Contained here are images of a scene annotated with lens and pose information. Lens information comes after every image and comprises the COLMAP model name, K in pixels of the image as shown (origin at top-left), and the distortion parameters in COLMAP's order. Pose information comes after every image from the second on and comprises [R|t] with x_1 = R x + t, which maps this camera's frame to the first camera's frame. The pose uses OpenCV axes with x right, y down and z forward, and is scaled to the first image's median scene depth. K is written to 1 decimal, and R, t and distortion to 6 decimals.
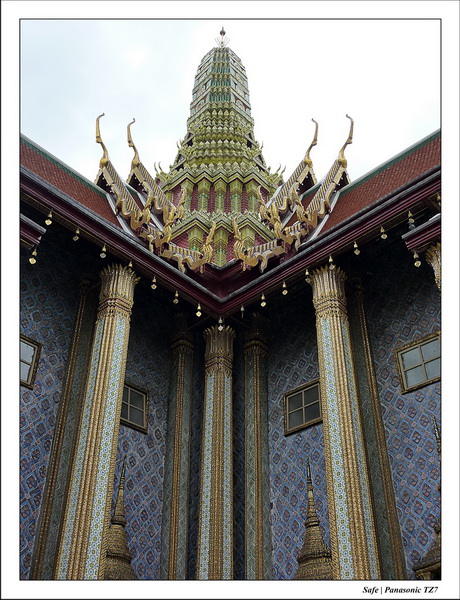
lens RADIAL K [[655.1, 0, 229.9], [0, 655.1, 299.3], [0, 0, 1]] dist [-0.001920, 0.000000]
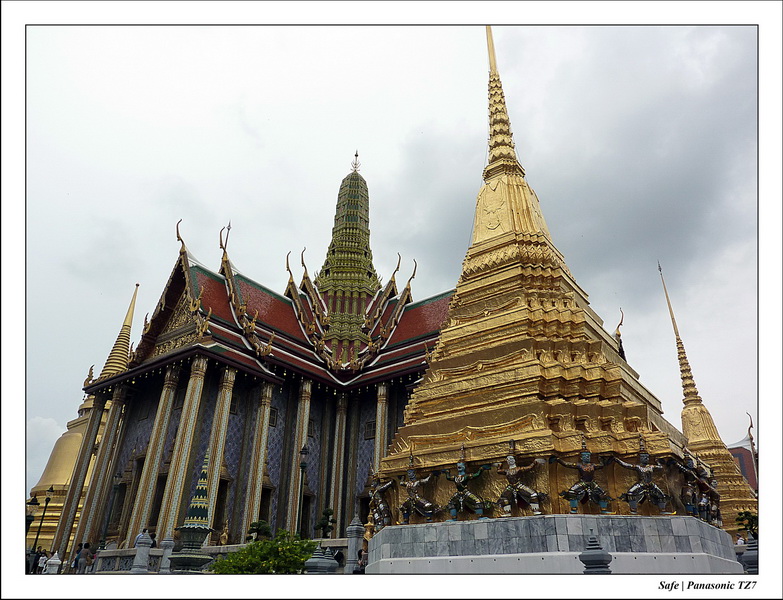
lens RADIAL K [[562.3, 0, 392.2], [0, 562.3, 301.1], [0, 0, 1]] dist [-0.007730, -0.000892]
pose [[0.996138, 0.055761, 0.067828, 0.005688], [-0.065069, 0.987461, 0.143829, -0.467067], [-0.058958, -0.147687, 0.987275, -0.813125]]
